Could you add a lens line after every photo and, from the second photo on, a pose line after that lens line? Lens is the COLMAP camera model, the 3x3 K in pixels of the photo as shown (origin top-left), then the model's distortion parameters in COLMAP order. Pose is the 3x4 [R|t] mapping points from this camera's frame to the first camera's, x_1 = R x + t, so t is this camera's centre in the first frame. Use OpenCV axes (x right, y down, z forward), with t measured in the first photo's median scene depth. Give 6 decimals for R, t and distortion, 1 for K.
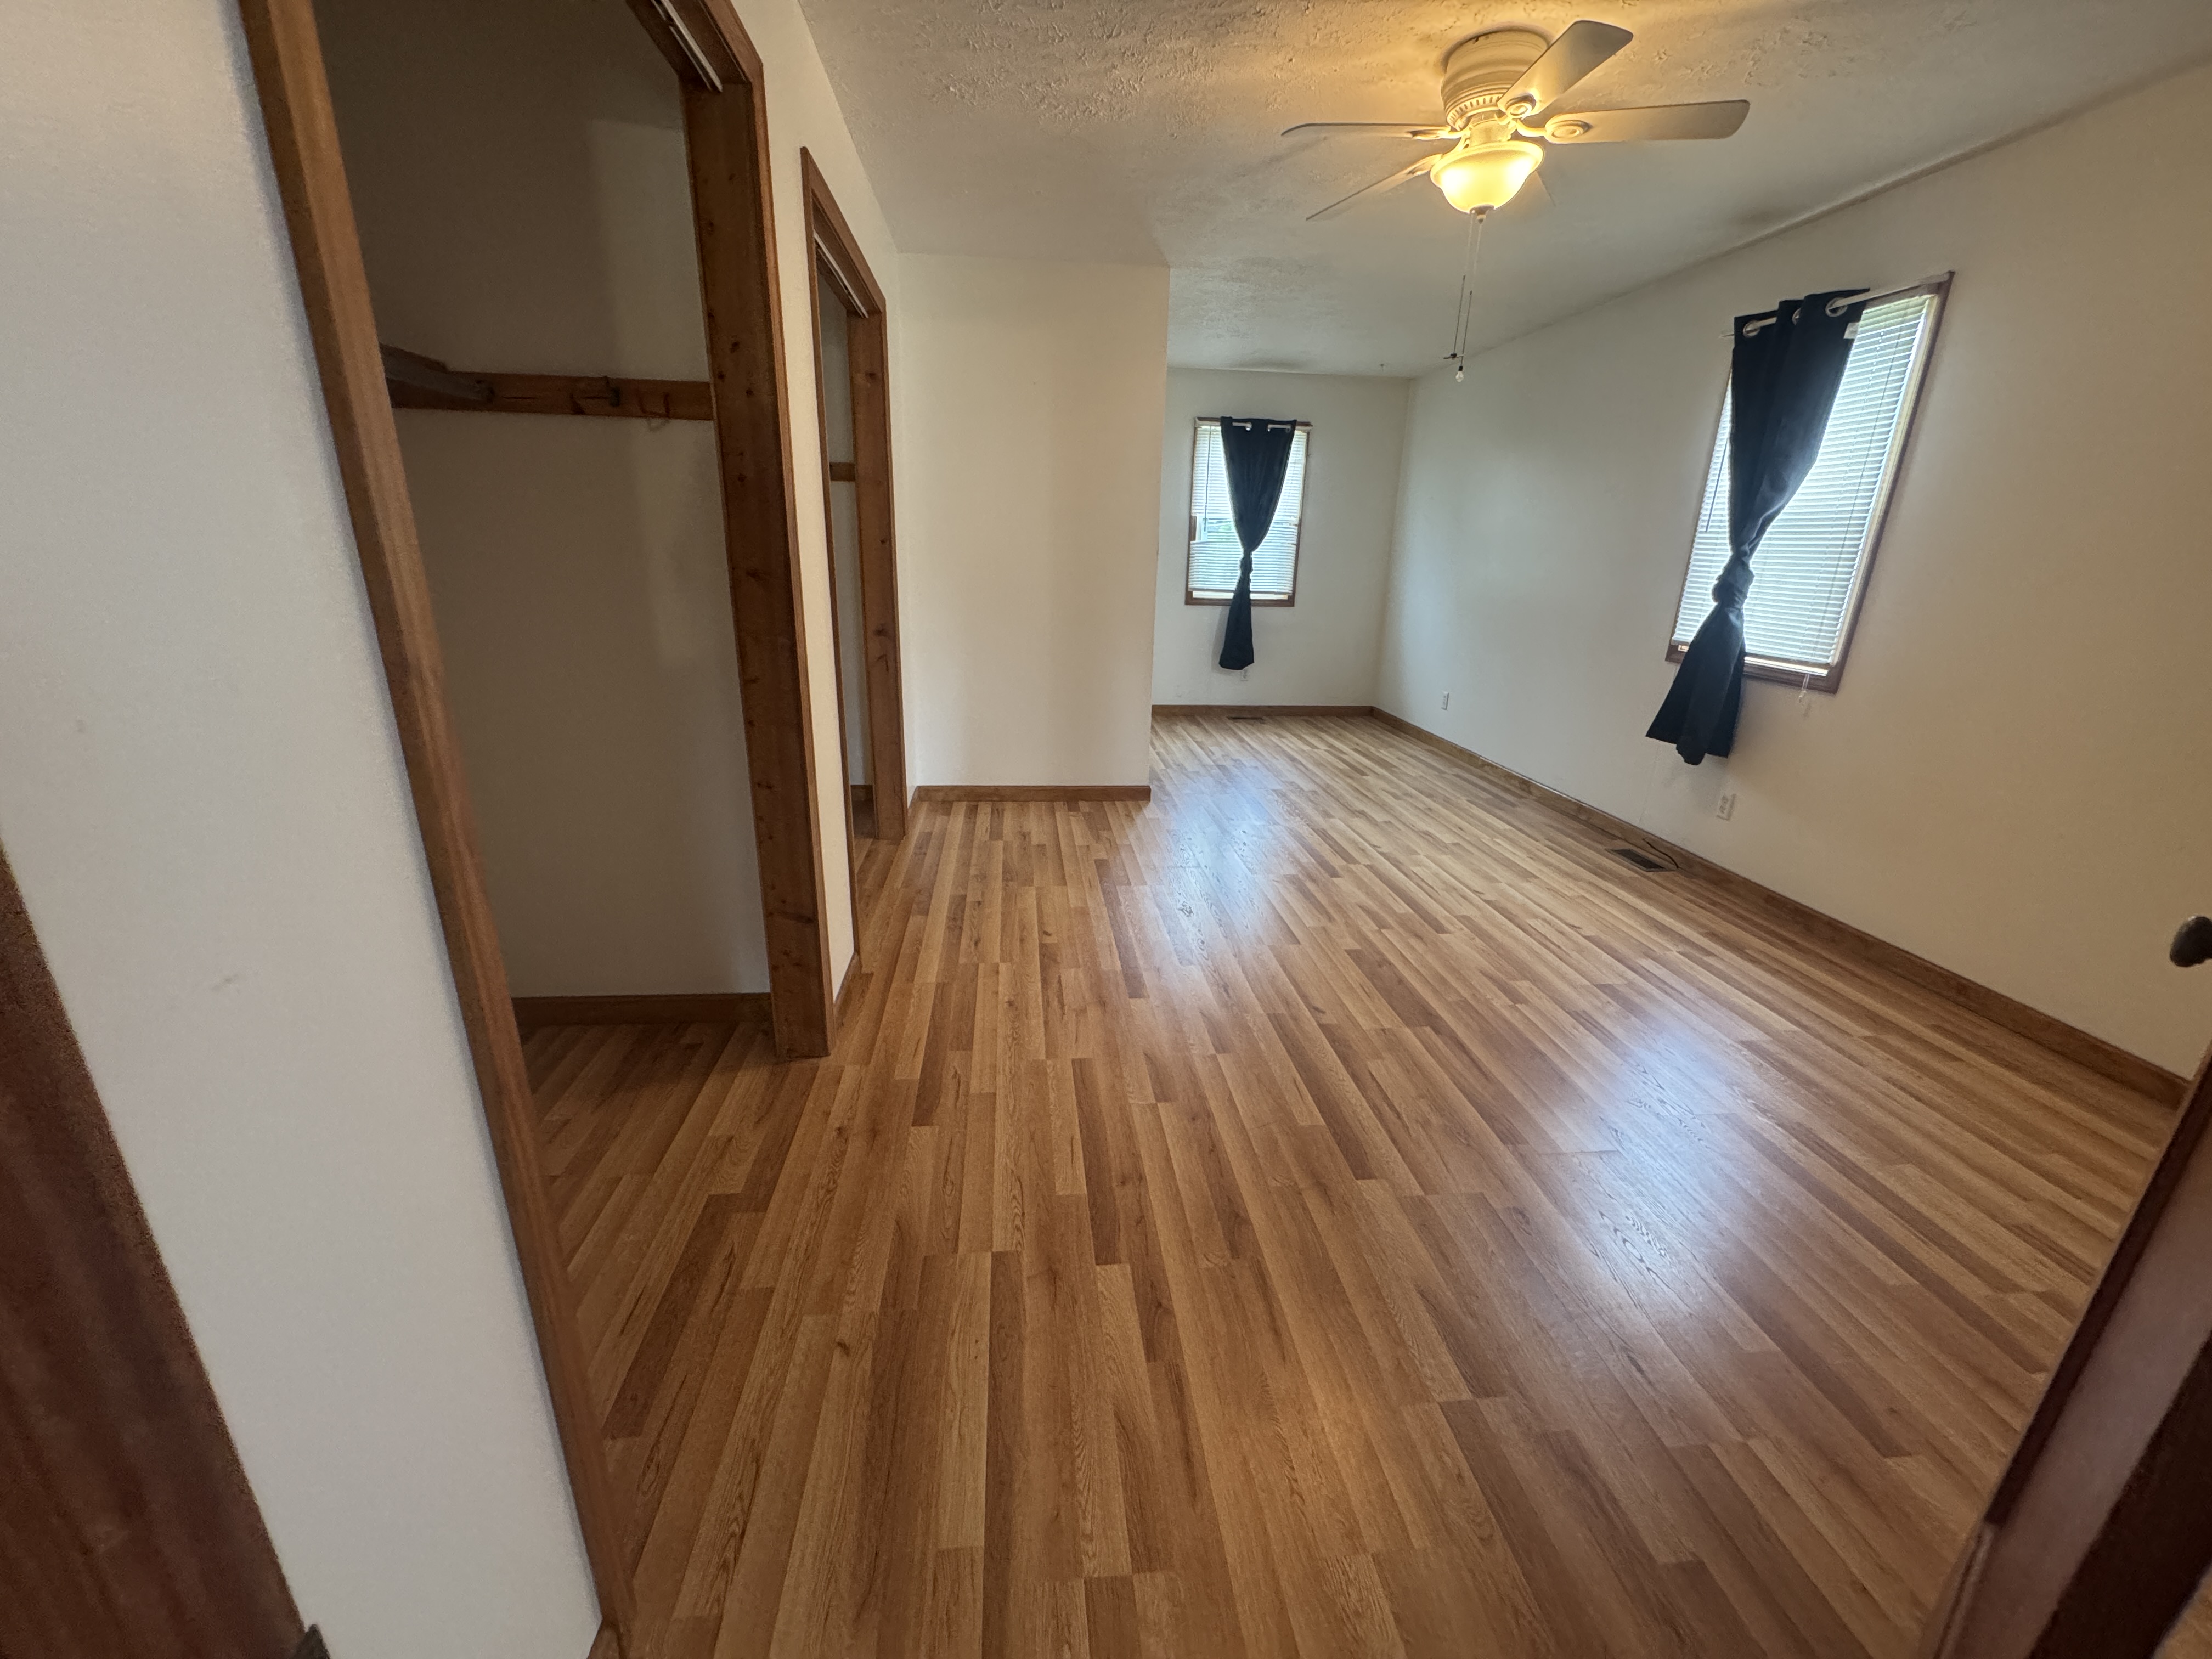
lens RADIAL K [[884.8, 0, 1104.1], [0, 884.8, 834.3], [0, 0, 1]] dist [-0.000399, 0.001516]
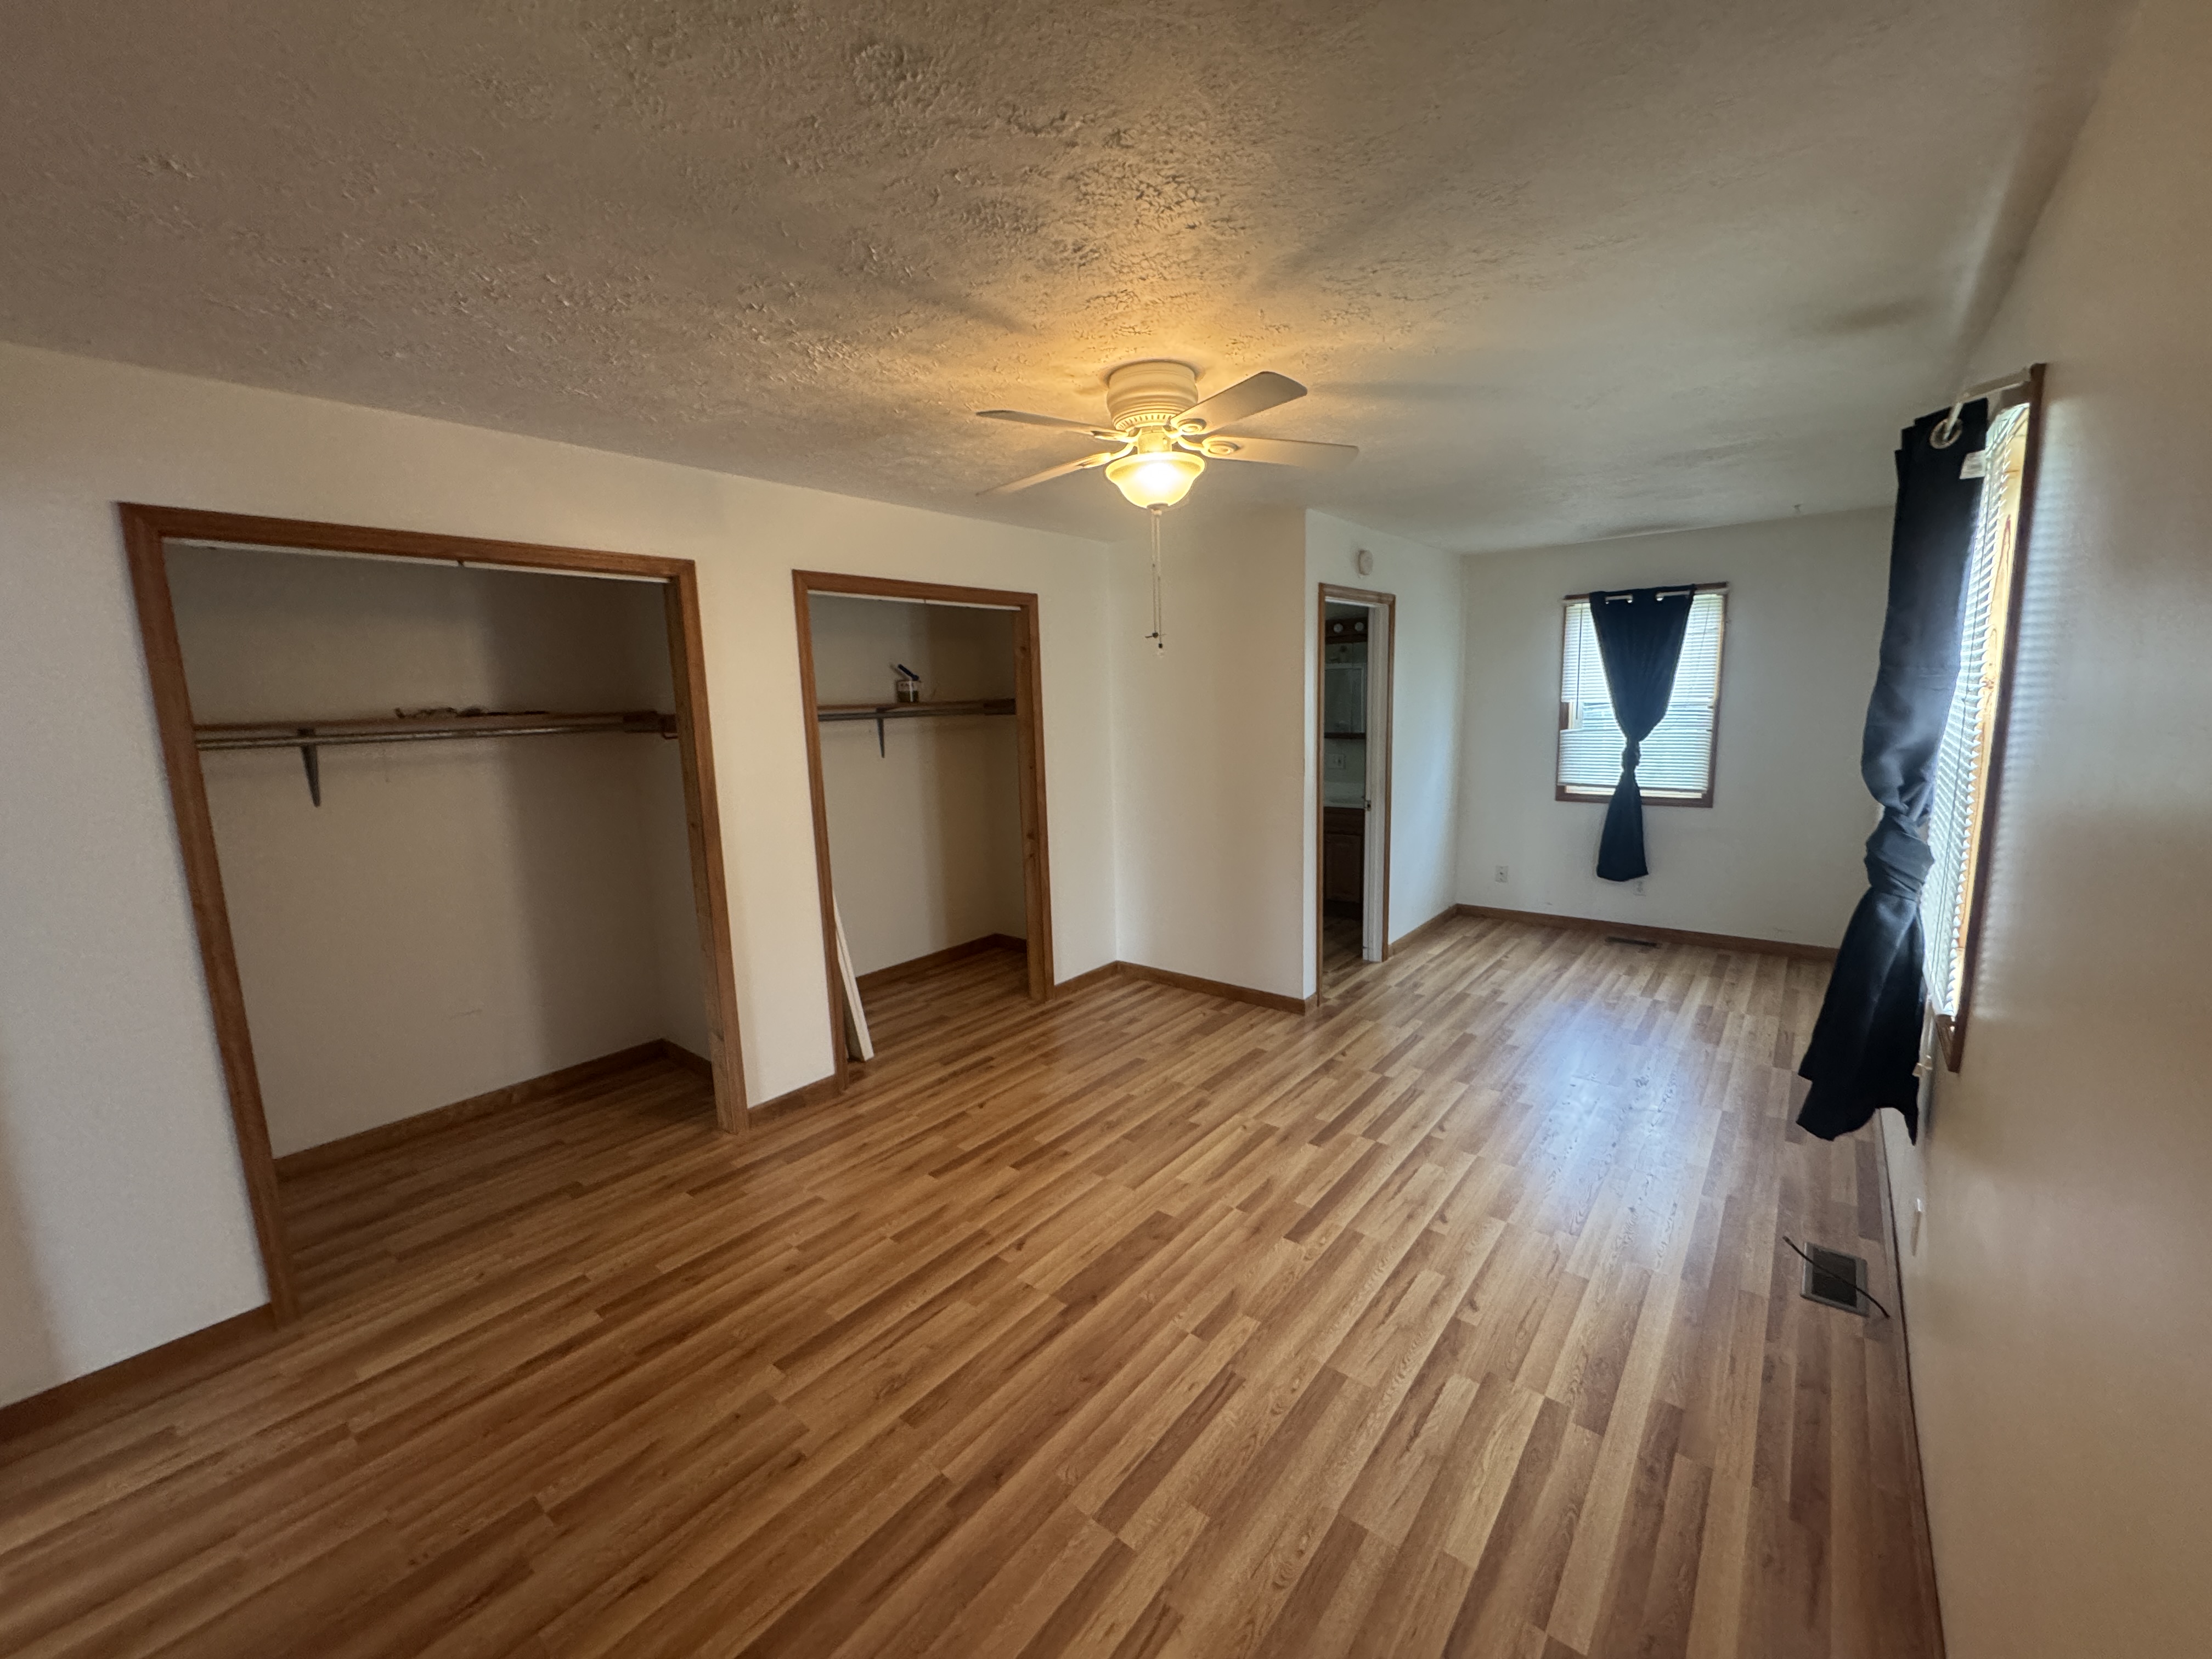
lens RADIAL K [[884.8, 0, 1097.4], [0, 884.8, 825.6], [0, 0, 1]] dist [-0.000399, 0.001516]
pose [[0.702581, 0.056897, -0.709326, 0.758888], [-0.175478, 0.979869, -0.095212, -0.148009], [0.689629, 0.191365, 0.698421, 0.192819]]
